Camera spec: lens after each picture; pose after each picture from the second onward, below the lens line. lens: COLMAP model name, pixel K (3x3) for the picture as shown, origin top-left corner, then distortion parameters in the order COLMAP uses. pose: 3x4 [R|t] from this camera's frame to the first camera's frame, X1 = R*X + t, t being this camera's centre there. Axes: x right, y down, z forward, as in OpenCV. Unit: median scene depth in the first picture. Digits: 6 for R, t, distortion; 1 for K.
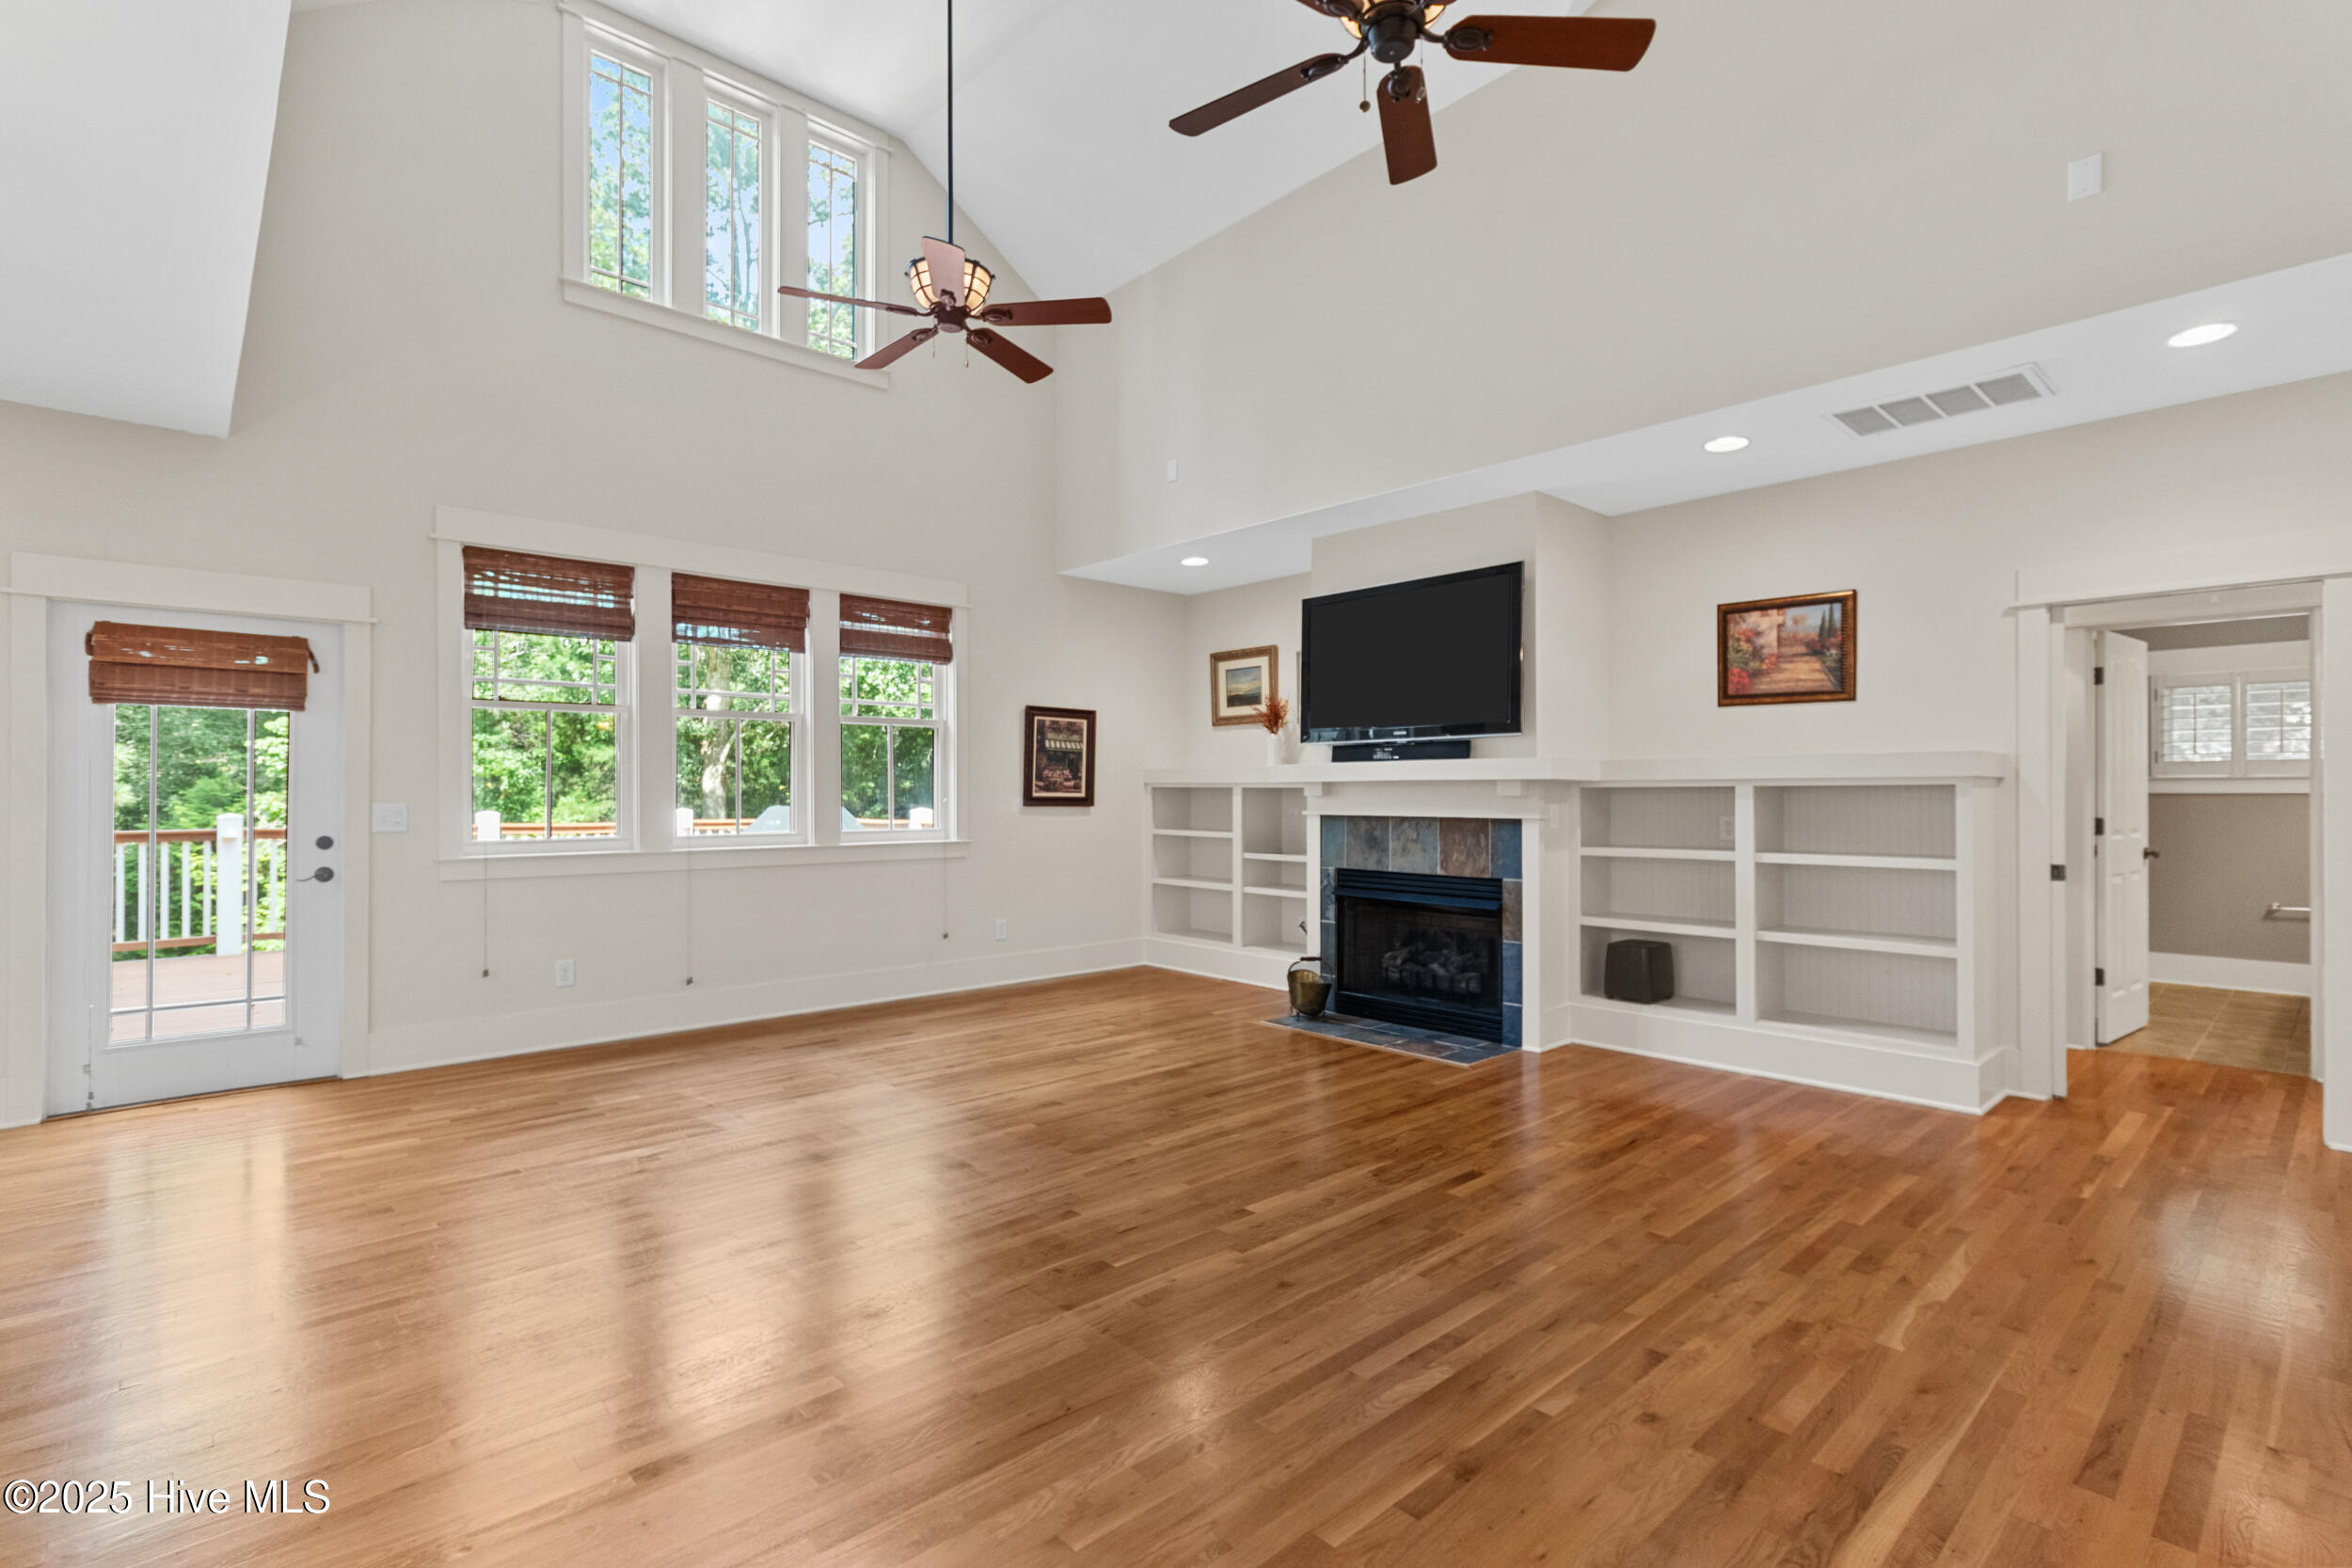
lens RADIAL K [[1091.8, 0, 1176.0], [0, 1091.8, 784.0], [0, 0, 1]] dist [-0.000704, 0.000165]
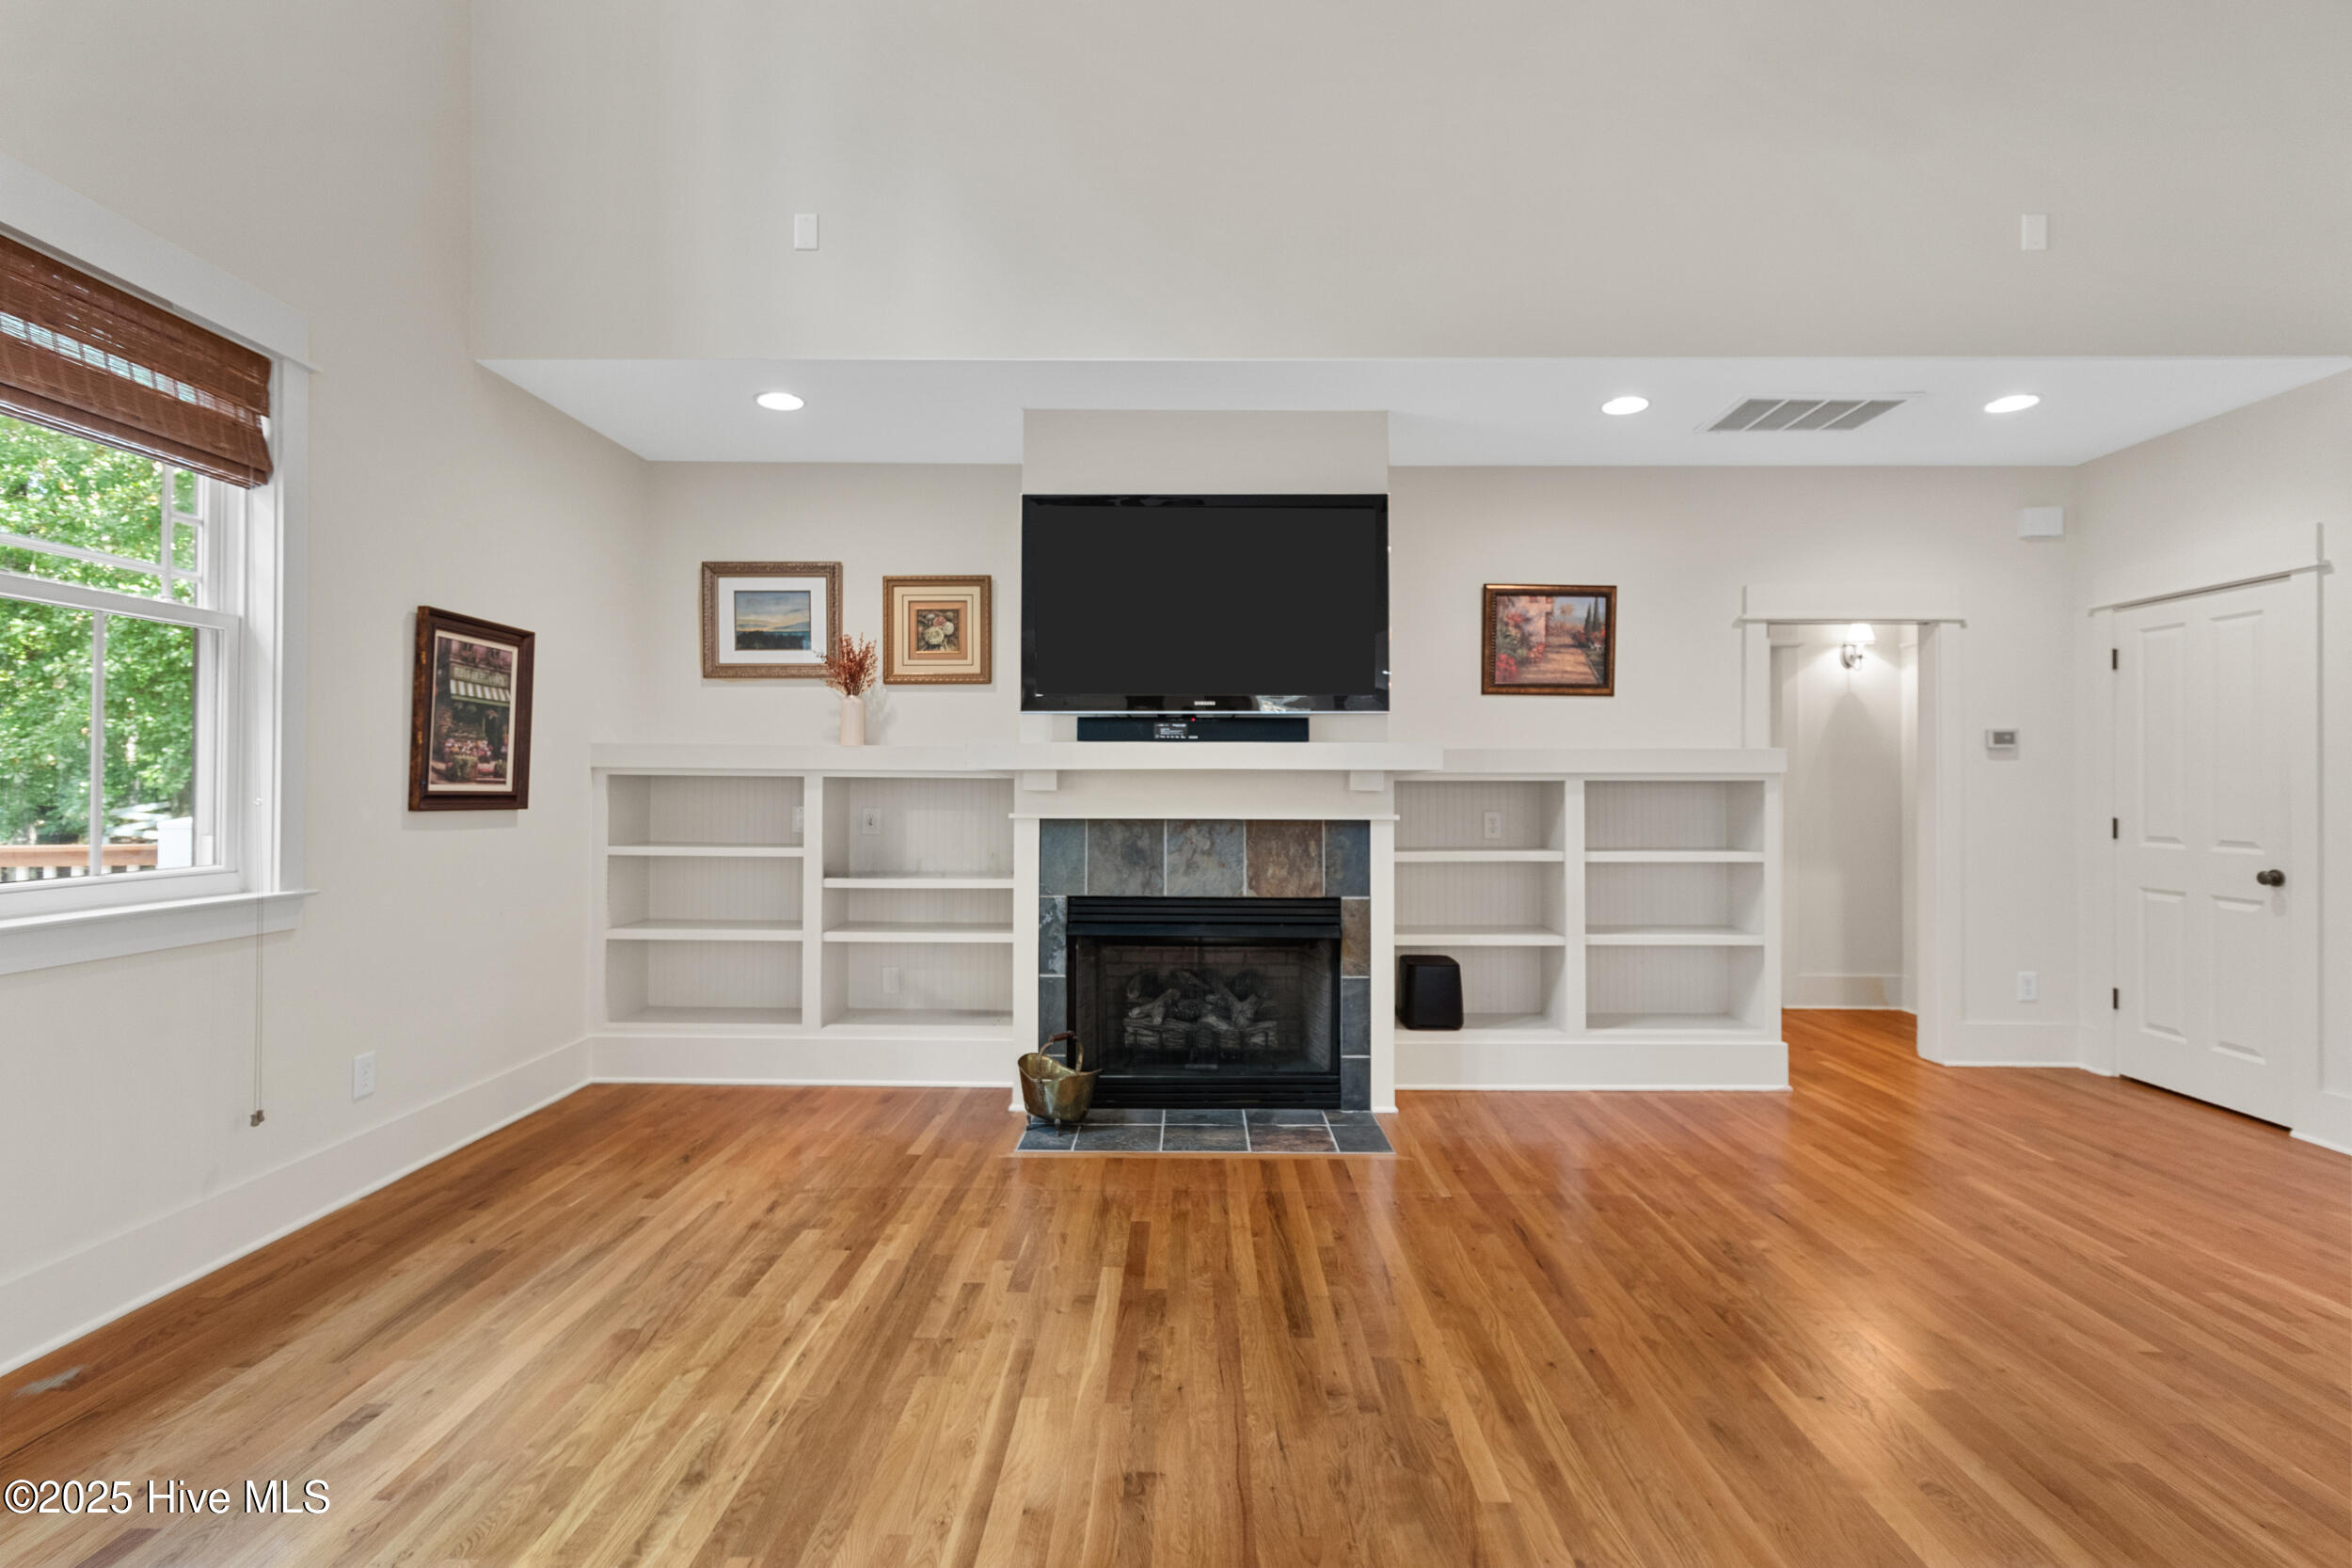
lens RADIAL K [[1085.3, 0, 1182.6], [0, 1085.3, 771.3], [0, 0, 1]] dist [0.001301, 0.000409]
pose [[0.679861, 0.011509, 0.733251, -0.328295], [-0.009564, 0.999931, -0.006827, 0.003032], [-0.733279, -0.002372, 0.679924, 0.524094]]
